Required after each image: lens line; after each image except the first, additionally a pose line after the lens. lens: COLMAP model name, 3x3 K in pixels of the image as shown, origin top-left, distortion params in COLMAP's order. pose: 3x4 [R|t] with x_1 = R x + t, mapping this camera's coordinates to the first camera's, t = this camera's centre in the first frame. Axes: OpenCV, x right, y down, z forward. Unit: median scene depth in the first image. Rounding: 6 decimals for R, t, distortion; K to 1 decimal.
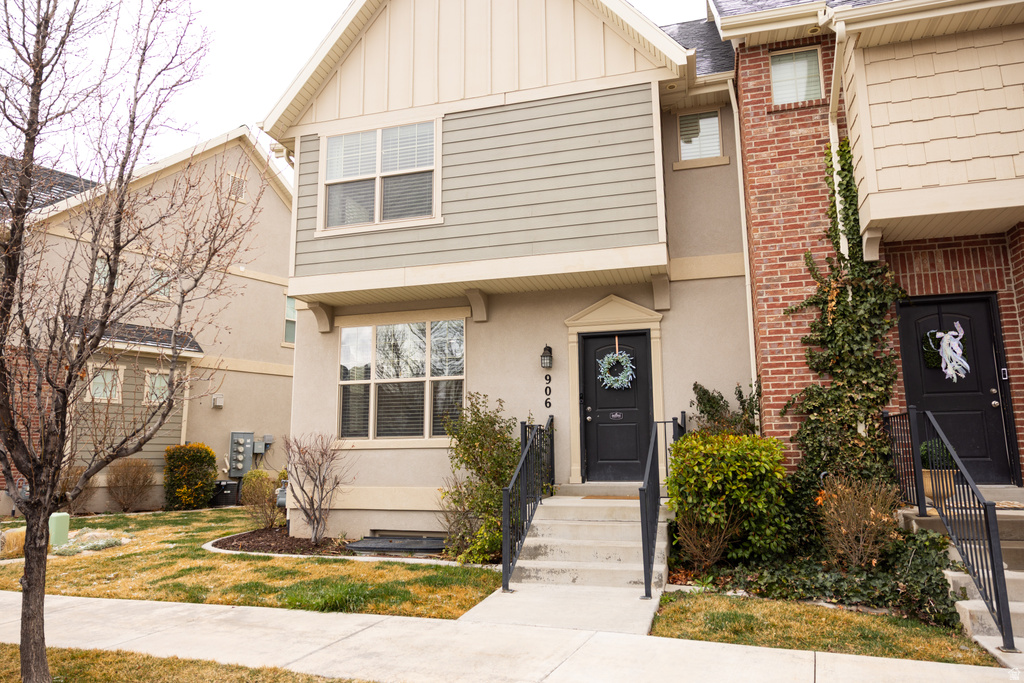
lens RADIAL K [[659.7, 0, 512.0], [0, 659.7, 341.5], [0, 0, 1]] dist [-0.000335, 0.000229]
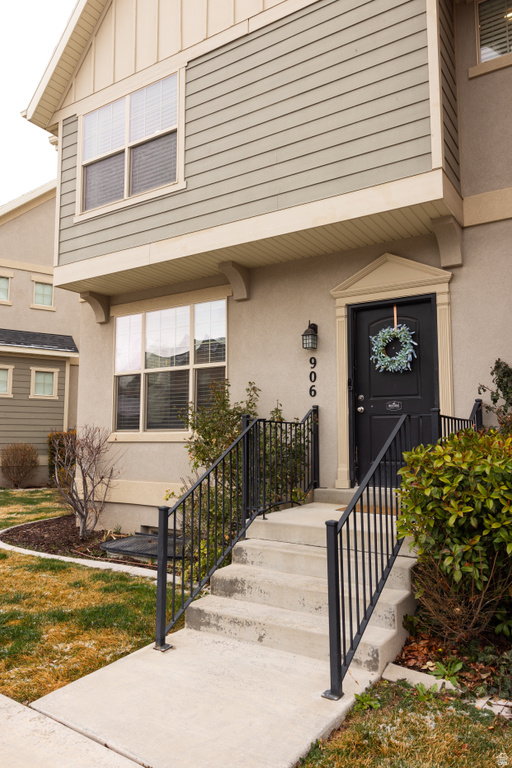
lens RADIAL K [[547.8, 0, 249.6], [0, 547.8, 378.5], [0, 0, 1]] dist [0.001584, 0.002576]
pose [[0.956385, -0.023001, -0.291202, 0.185940], [0.042341, 0.997283, 0.060287, 0.032737], [0.289024, -0.069987, 0.954760, 0.321299]]
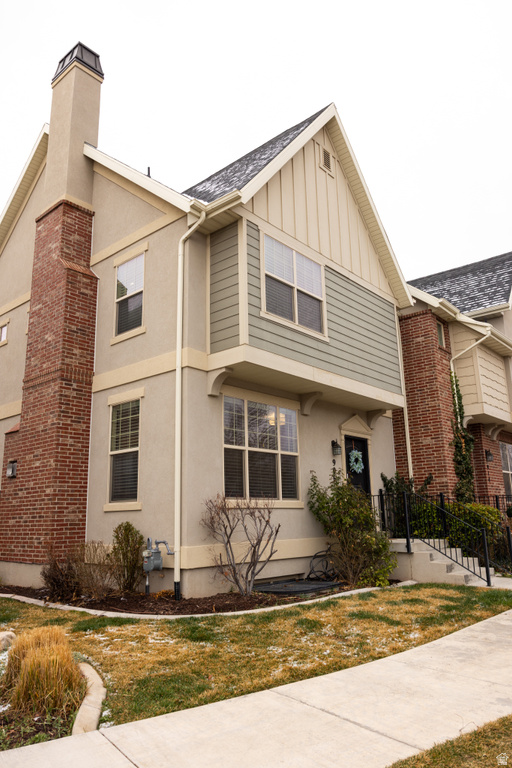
lens RADIAL K [[555.4, 0, 256.0], [0, 555.4, 384.0], [0, 0, 1]] dist [-0.003233, -0.000219]
pose [[0.431656, 0.215630, 0.875887, -1.194550], [-0.136305, 0.975450, -0.172967, 0.129290], [-0.891681, -0.044726, 0.450450, 0.622454]]
